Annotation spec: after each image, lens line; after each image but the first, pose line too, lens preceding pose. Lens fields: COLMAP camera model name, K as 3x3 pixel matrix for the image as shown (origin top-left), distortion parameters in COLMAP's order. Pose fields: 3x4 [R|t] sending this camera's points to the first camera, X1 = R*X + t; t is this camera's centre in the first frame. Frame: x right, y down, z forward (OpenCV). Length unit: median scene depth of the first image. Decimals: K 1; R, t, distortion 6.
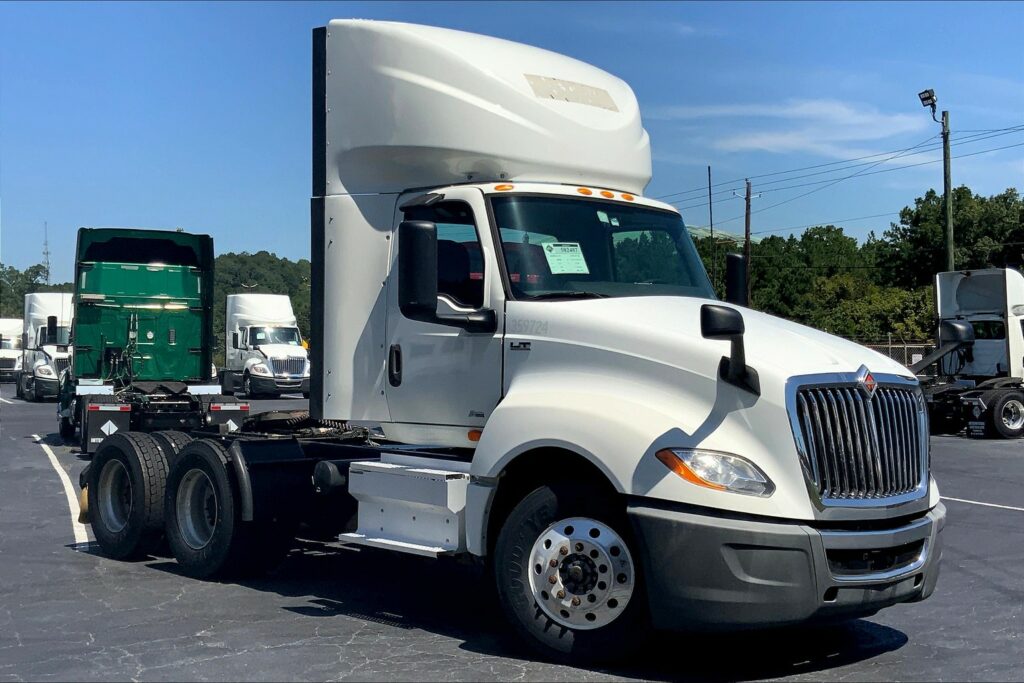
lens RADIAL K [[1335.2, 0, 521.0], [0, 1335.2, 339.4], [0, 0, 1]] dist [0.046826, 0.000000]
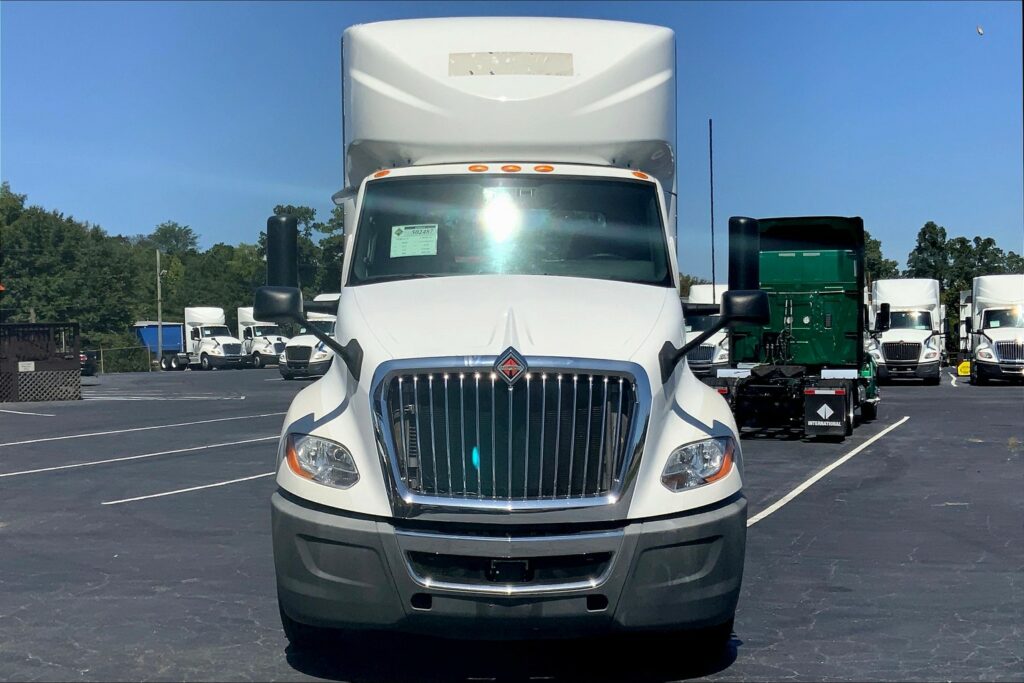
lens RADIAL K [[1335.2, 0, 512.0], [0, 1335.2, 341.4], [0, 0, 1]] dist [0.046826, 0.000000]
pose [[0.753093, -0.006946, -0.657877, 0.230418], [0.015279, 0.999859, 0.006934, 0.002470], [0.657736, -0.015274, 0.753094, 0.096173]]
